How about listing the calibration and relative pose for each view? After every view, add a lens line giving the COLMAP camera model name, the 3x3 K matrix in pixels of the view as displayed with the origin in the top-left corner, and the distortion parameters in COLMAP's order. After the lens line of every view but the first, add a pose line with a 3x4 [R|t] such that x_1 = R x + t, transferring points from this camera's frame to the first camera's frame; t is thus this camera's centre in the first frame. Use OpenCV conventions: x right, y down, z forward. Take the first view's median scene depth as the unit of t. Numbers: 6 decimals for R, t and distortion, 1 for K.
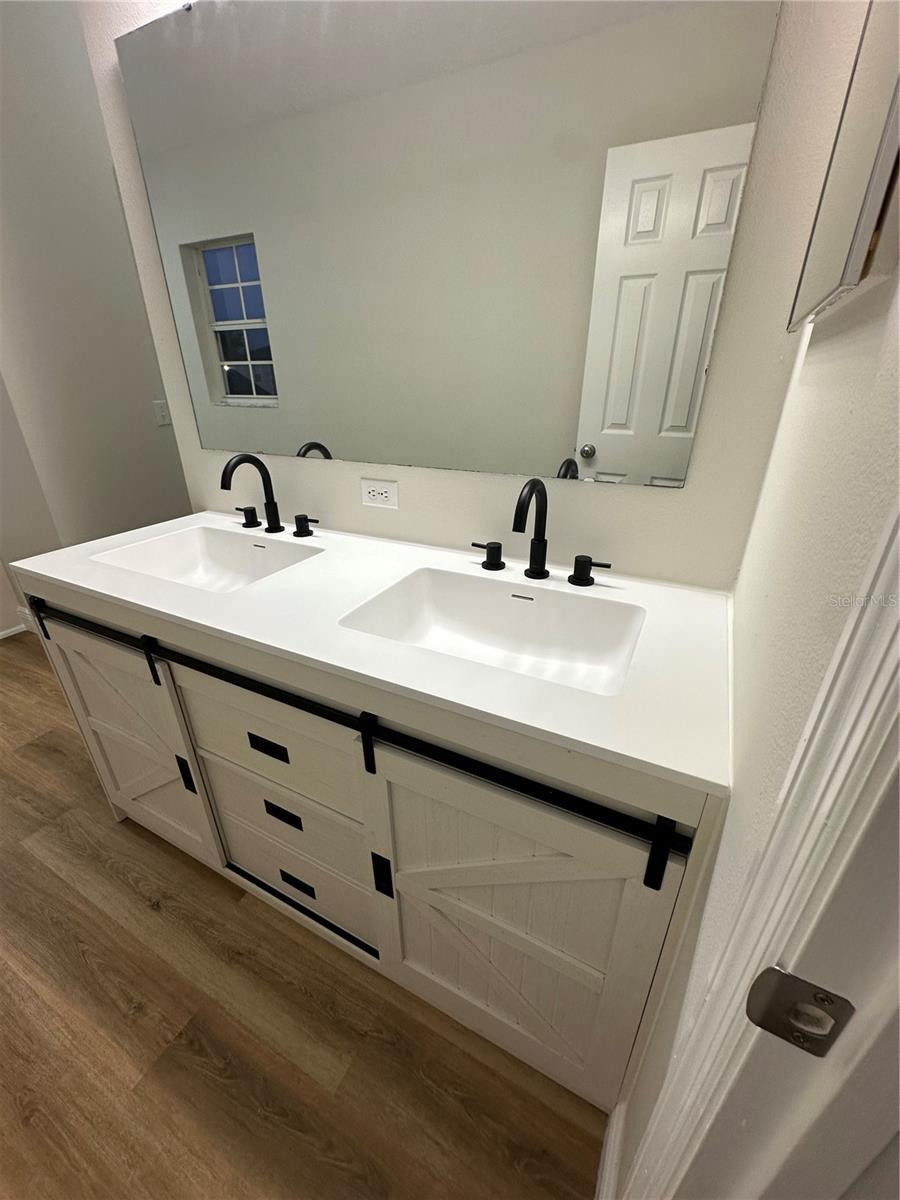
lens RADIAL K [[482.2, 0, 450.1], [0, 482.2, 601.9], [0, 0, 1]] dist [-0.000864, -0.000046]
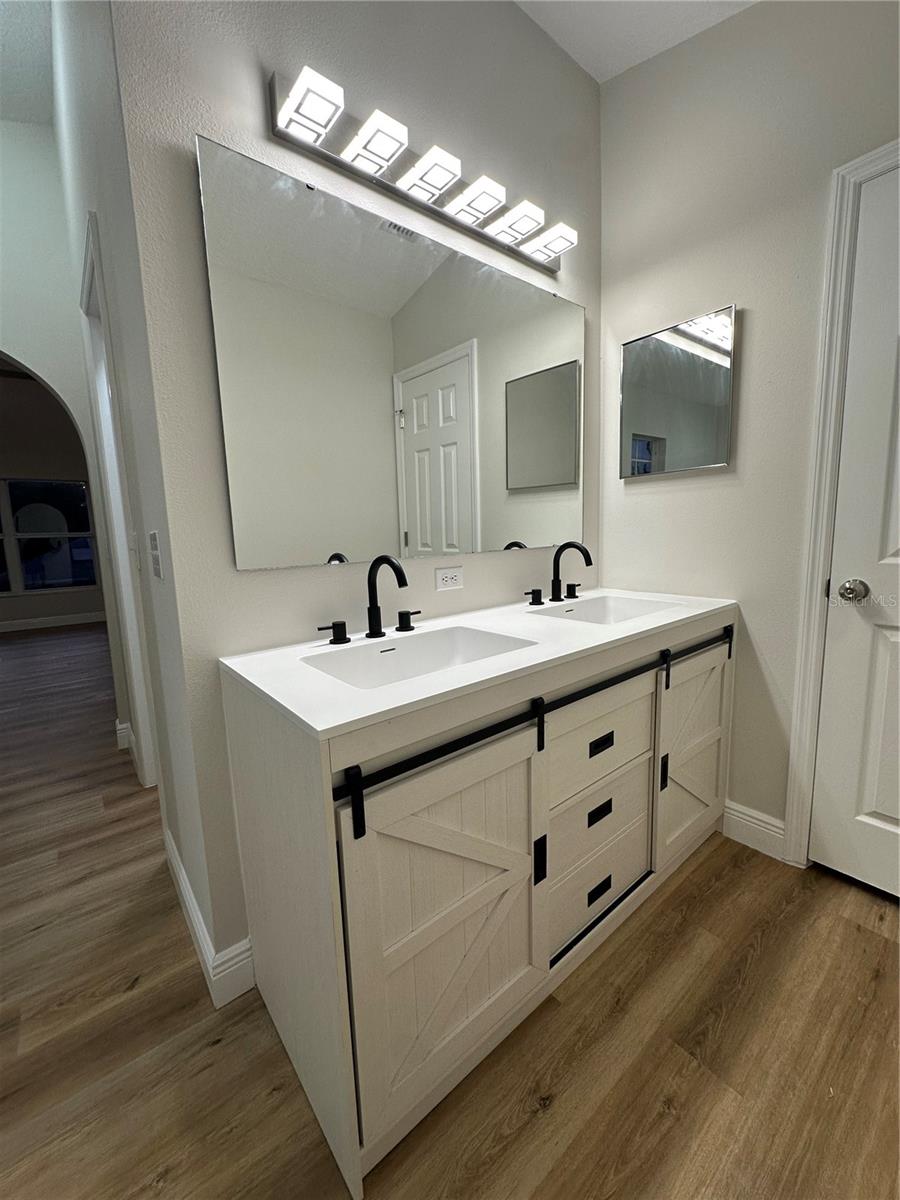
lens RADIAL K [[482.2, 0, 455.2], [0, 482.2, 597.7], [0, 0, 1]] dist [-0.000864, -0.000046]
pose [[0.383281, -0.125230, 0.915103, -1.476885], [0.415420, 0.908271, -0.049699, -0.129072], [-0.824938, 0.399201, 0.400146, 0.585168]]
